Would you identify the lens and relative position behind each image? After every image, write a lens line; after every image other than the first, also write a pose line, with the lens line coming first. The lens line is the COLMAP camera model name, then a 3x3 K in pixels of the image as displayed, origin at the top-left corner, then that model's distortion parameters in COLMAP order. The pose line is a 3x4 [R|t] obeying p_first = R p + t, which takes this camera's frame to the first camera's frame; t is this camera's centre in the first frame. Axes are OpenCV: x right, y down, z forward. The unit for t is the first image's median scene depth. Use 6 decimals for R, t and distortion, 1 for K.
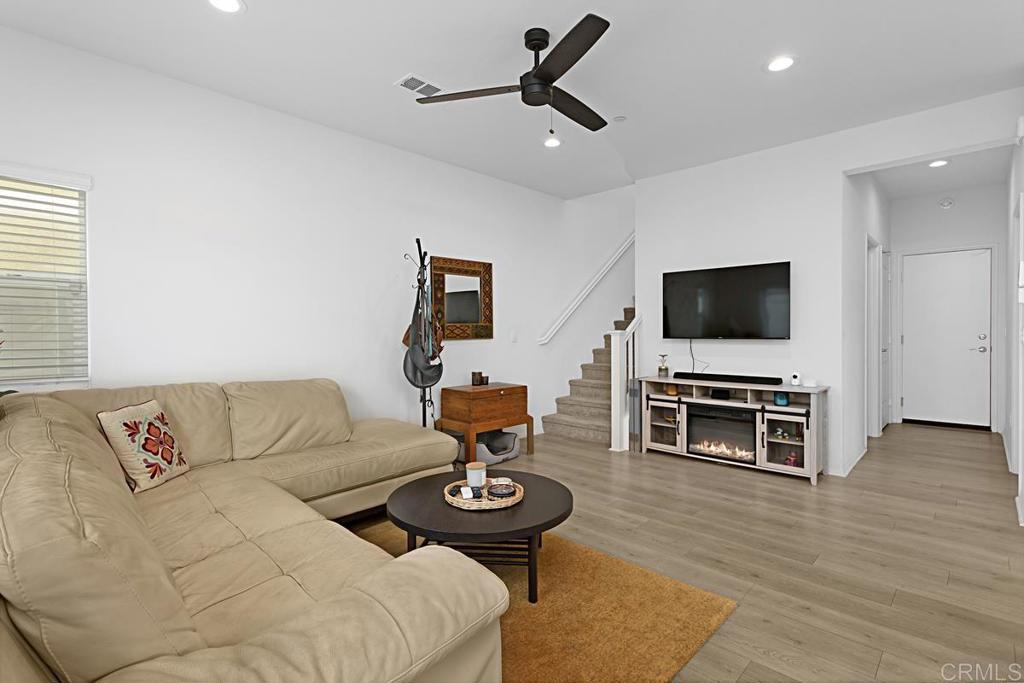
lens RADIAL K [[488.4, 0, 513.9], [0, 488.4, 335.6], [0, 0, 1]] dist [-0.008025, 0.000880]
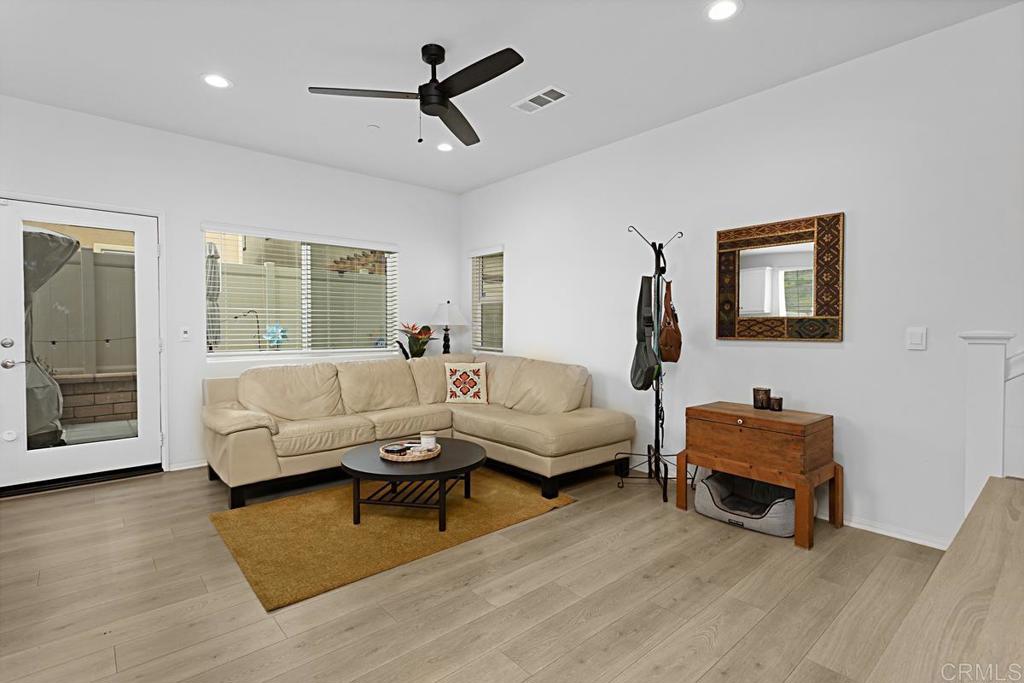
lens RADIAL K [[495.9, 0, 514.8], [0, 495.9, 337.5], [0, 0, 1]] dist [-0.006069, -0.000856]
pose [[-0.085852, 0.031975, -0.995795, 0.631762], [-0.010719, 0.999397, 0.033015, -0.015067], [0.996250, 0.013508, -0.085458, 0.715452]]
